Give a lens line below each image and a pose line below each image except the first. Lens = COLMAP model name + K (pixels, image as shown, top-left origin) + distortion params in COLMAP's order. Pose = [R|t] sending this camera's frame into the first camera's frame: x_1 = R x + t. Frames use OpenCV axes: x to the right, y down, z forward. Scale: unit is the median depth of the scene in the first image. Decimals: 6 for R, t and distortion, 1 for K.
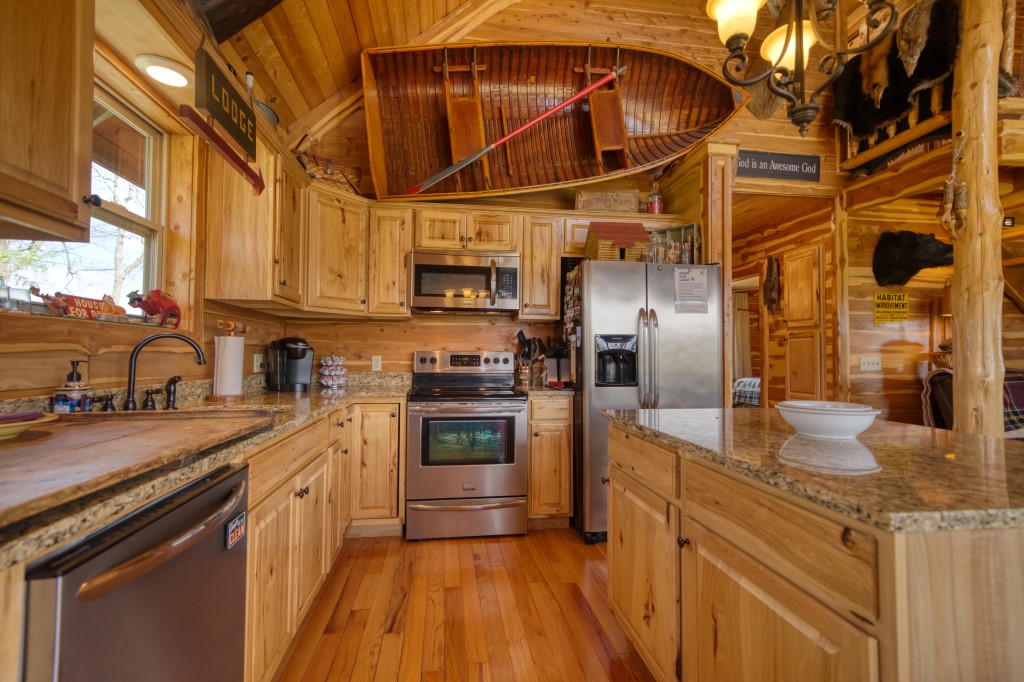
lens RADIAL K [[477.2, 0, 511.4], [0, 477.2, 342.3], [0, 0, 1]] dist [0.001513, 0.000049]
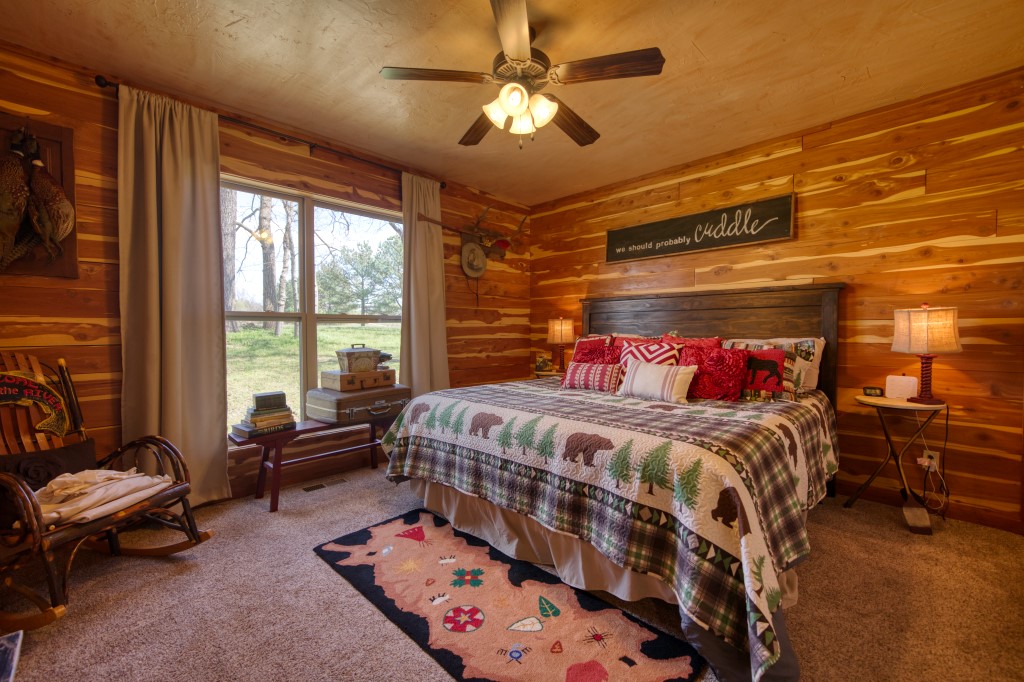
lens RADIAL K [[401.0, 0, 509.1], [0, 401.0, 337.3], [0, 0, 1]] dist [0.000188, 0.000001]
pose [[0.806400, -0.020277, 0.591022, 0.367028], [-0.011875, 0.998655, 0.050465, 0.018801], [-0.591251, -0.047713, 0.805075, 0.743299]]
